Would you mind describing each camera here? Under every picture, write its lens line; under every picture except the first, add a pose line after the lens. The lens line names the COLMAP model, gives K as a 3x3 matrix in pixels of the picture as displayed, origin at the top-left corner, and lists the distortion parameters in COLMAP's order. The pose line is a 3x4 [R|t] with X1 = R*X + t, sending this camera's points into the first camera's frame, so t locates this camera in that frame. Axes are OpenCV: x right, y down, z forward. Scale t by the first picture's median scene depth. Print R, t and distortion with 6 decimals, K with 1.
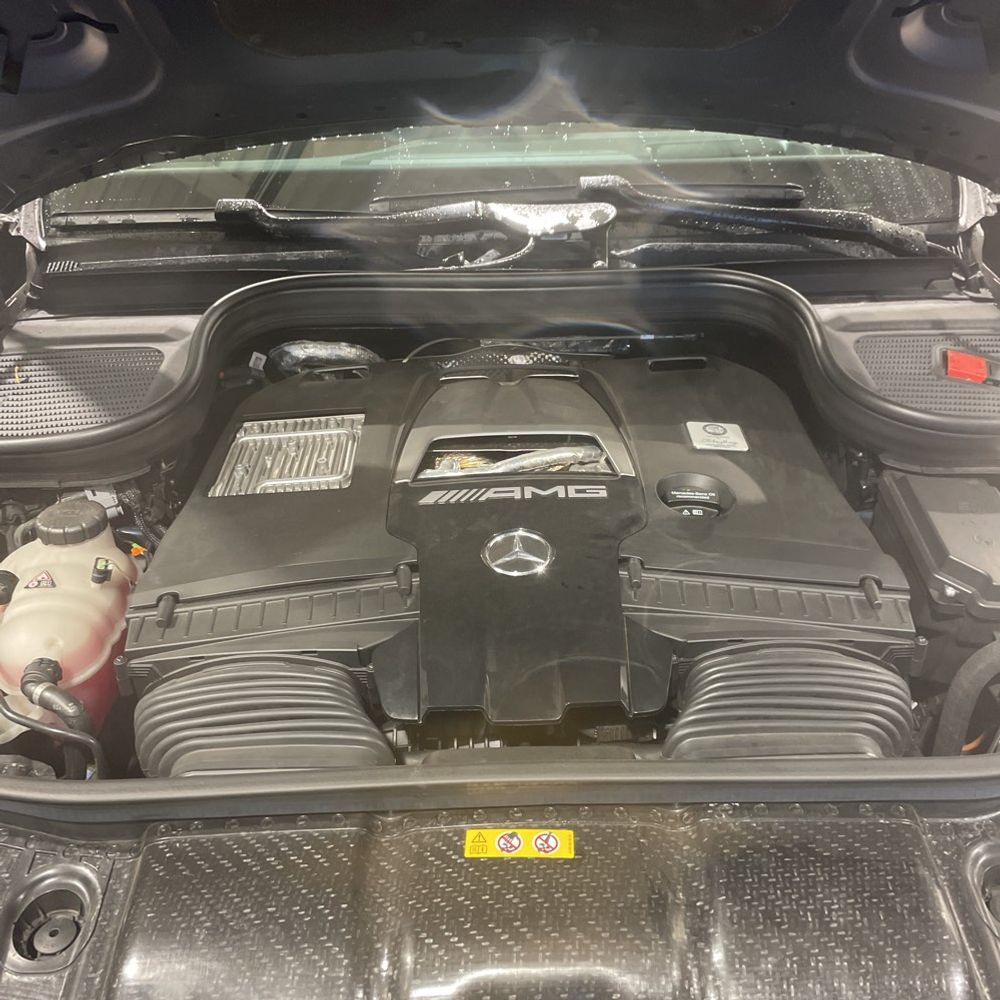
lens RADIAL K [[1026.0, 0, 505.1], [0, 1026.0, 501.3], [0, 0, 1]] dist [0.103056, -0.146240]
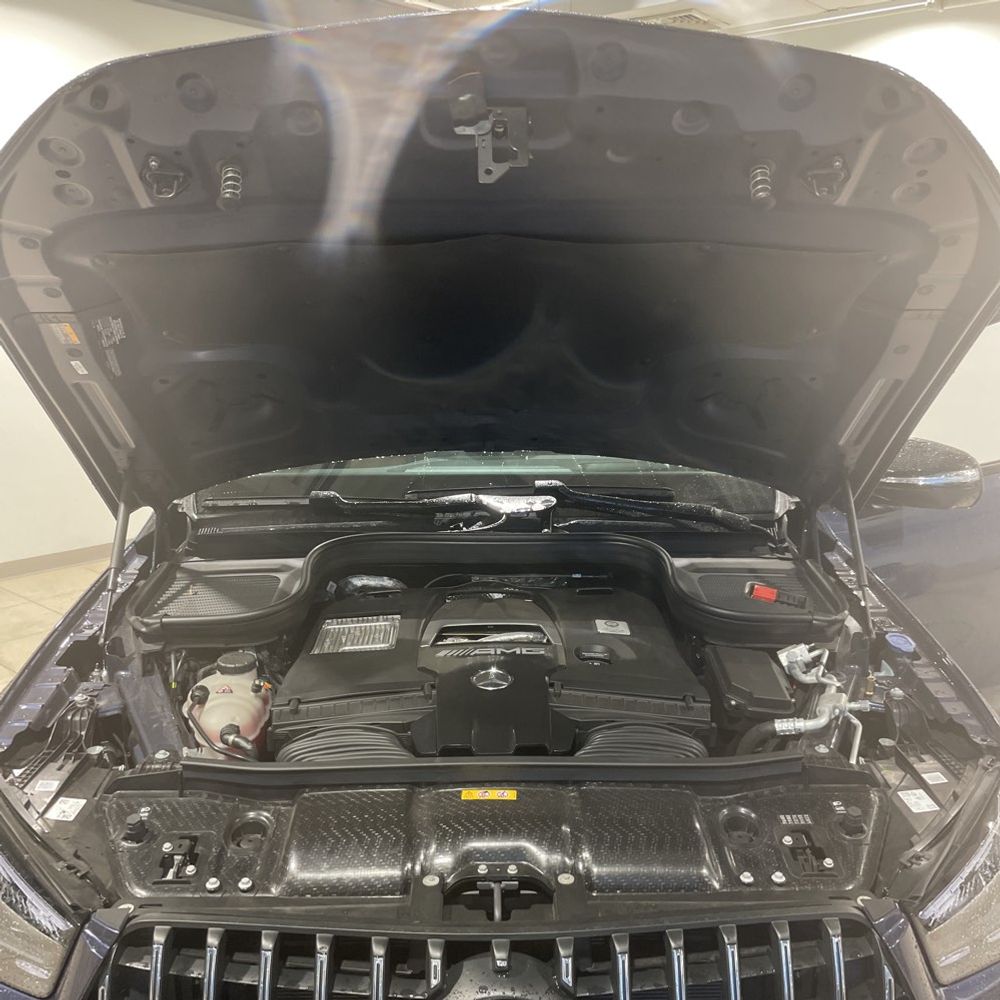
lens RADIAL K [[1026.0, 0, 505.1], [0, 1026.0, 501.3], [0, 0, 1]] dist [0.103056, -0.146240]
pose [[0.999810, 0.015342, 0.012008, 0.007138], [-0.011254, 0.957910, -0.286847, 0.207746], [-0.015904, 0.286657, 0.957901, -0.614685]]
